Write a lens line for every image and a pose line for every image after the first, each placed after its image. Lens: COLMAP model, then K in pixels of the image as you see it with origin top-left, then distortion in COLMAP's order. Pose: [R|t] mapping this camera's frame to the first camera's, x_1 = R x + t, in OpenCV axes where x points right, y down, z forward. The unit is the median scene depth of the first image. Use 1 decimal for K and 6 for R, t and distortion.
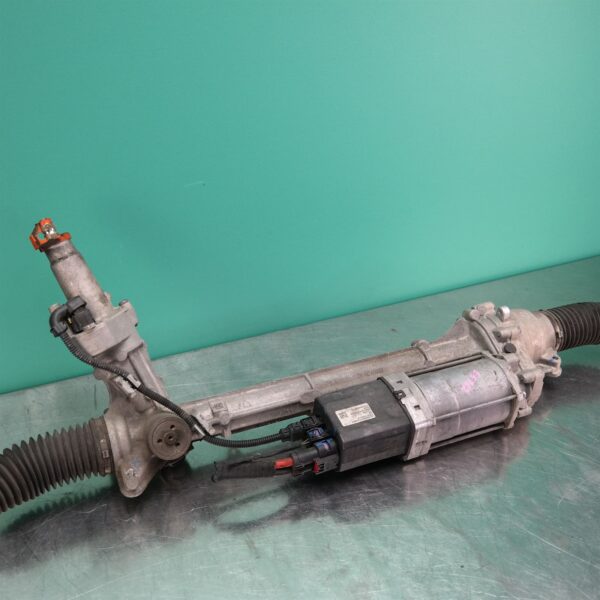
lens RADIAL K [[728.4, 0, 300.0], [0, 728.4, 300.0], [0, 0, 1]] dist [-0.005119, -0.016121]
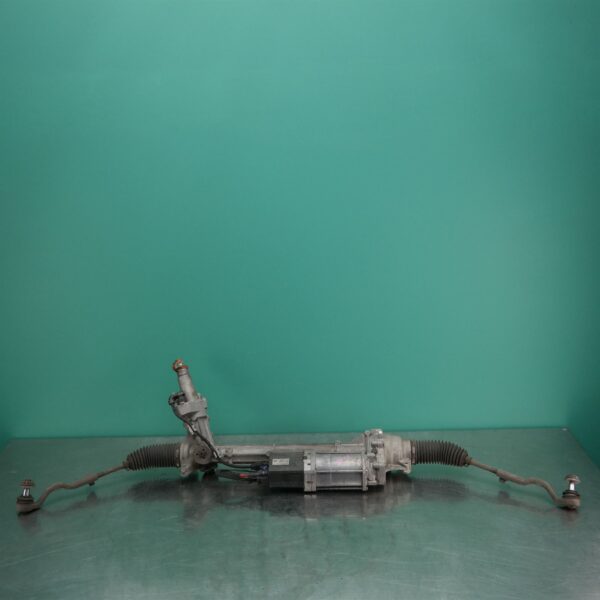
lens RADIAL K [[728.4, 0, 300.0], [0, 728.4, 300.0], [0, 0, 1]] dist [-0.005119, -0.016121]
pose [[0.893649, 0.065726, -0.443927, 1.071667], [-0.180165, 0.958542, -0.220765, 0.165356], [0.411013, 0.277267, 0.868442, -1.010757]]
